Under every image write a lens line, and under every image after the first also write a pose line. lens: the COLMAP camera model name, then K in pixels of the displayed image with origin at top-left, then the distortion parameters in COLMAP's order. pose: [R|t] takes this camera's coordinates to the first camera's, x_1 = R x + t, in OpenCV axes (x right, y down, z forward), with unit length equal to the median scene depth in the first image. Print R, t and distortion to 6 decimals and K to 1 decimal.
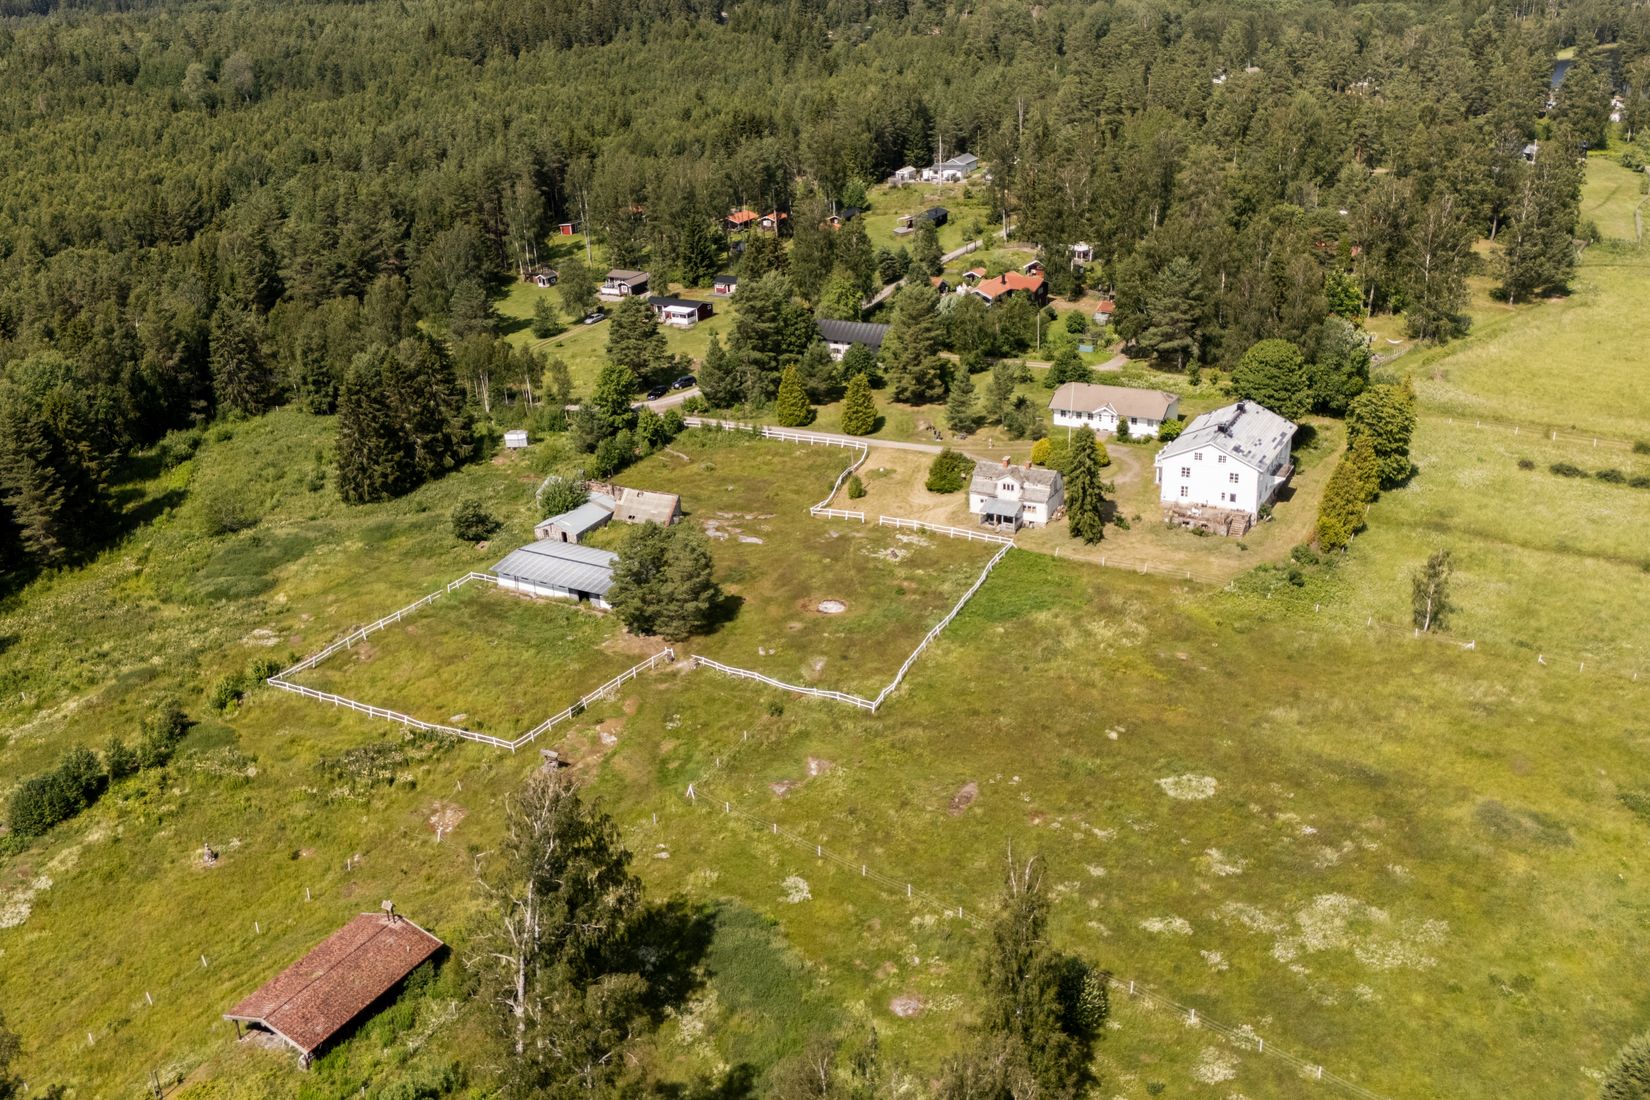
lens RADIAL K [[1437.1, 0, 825.0], [0, 1437.1, 550.0], [0, 0, 1]] dist [0.037658, -0.008048]
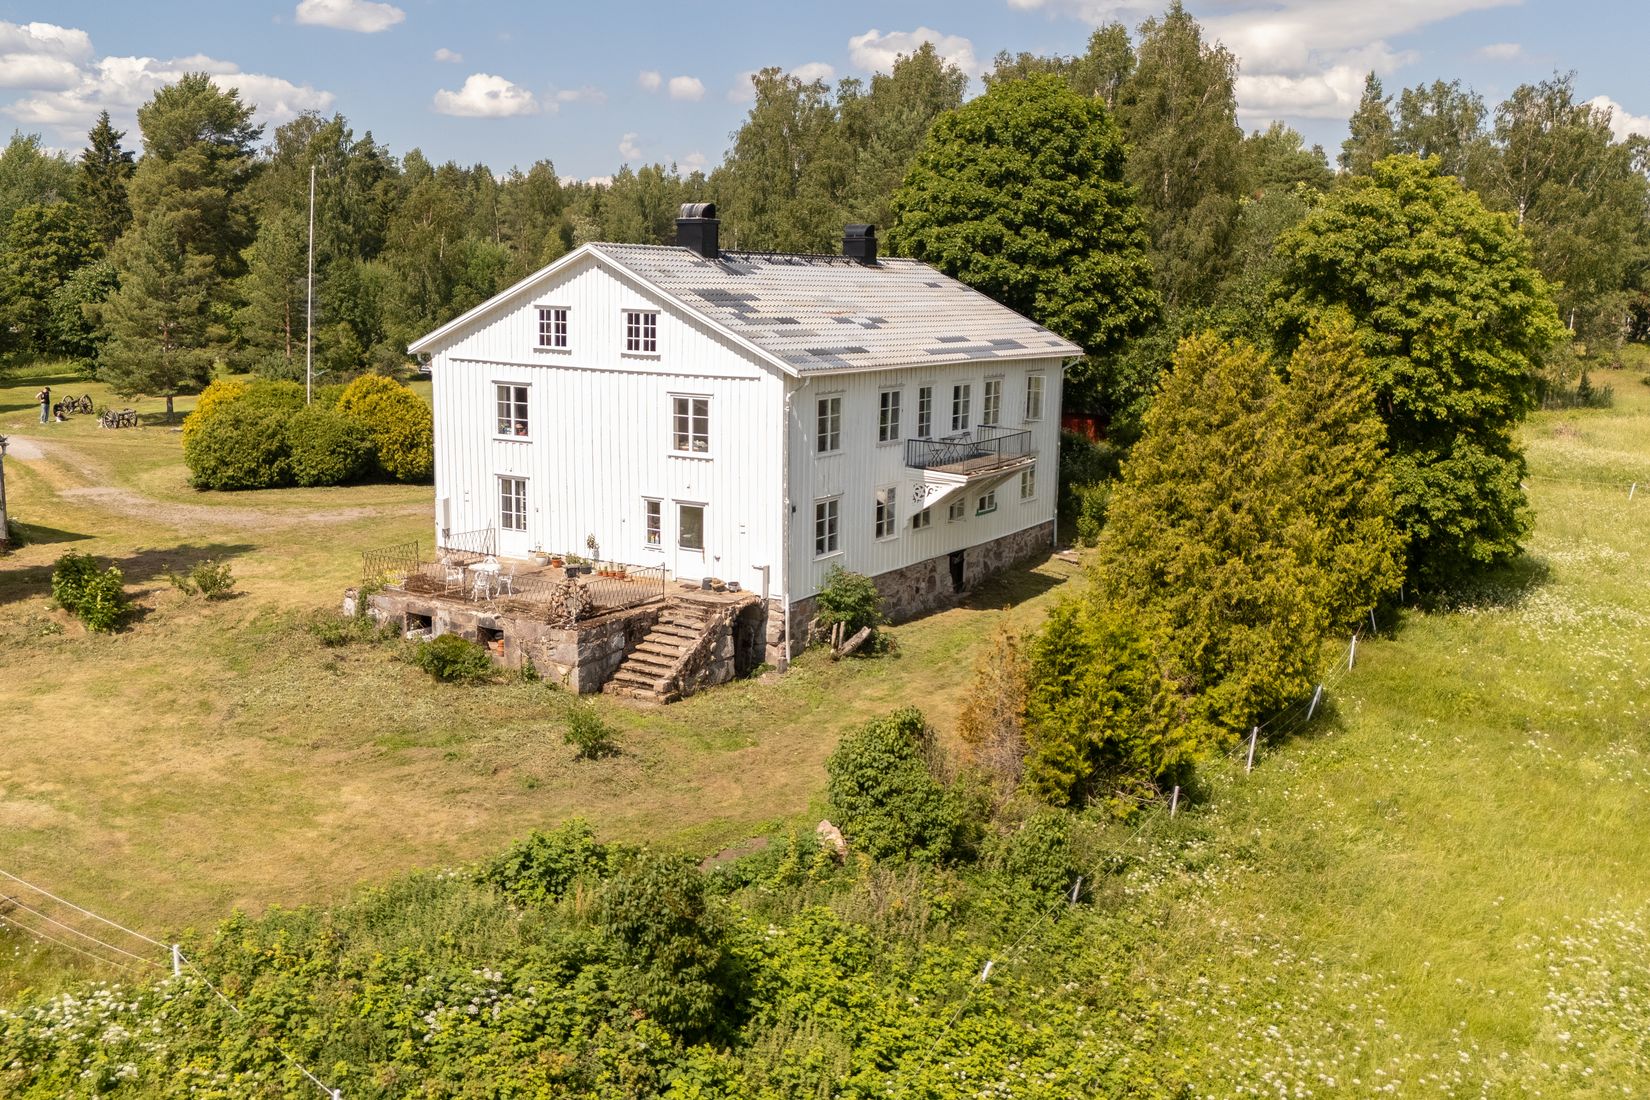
lens RADIAL K [[1437.1, 0, 825.0], [0, 1437.1, 550.0], [0, 0, 1]] dist [0.037658, -0.008048]
pose [[0.996620, 0.077118, -0.028291, 0.307678], [-0.081492, 0.971529, -0.222465, 0.011419], [0.010330, 0.224018, 0.974530, 0.798401]]
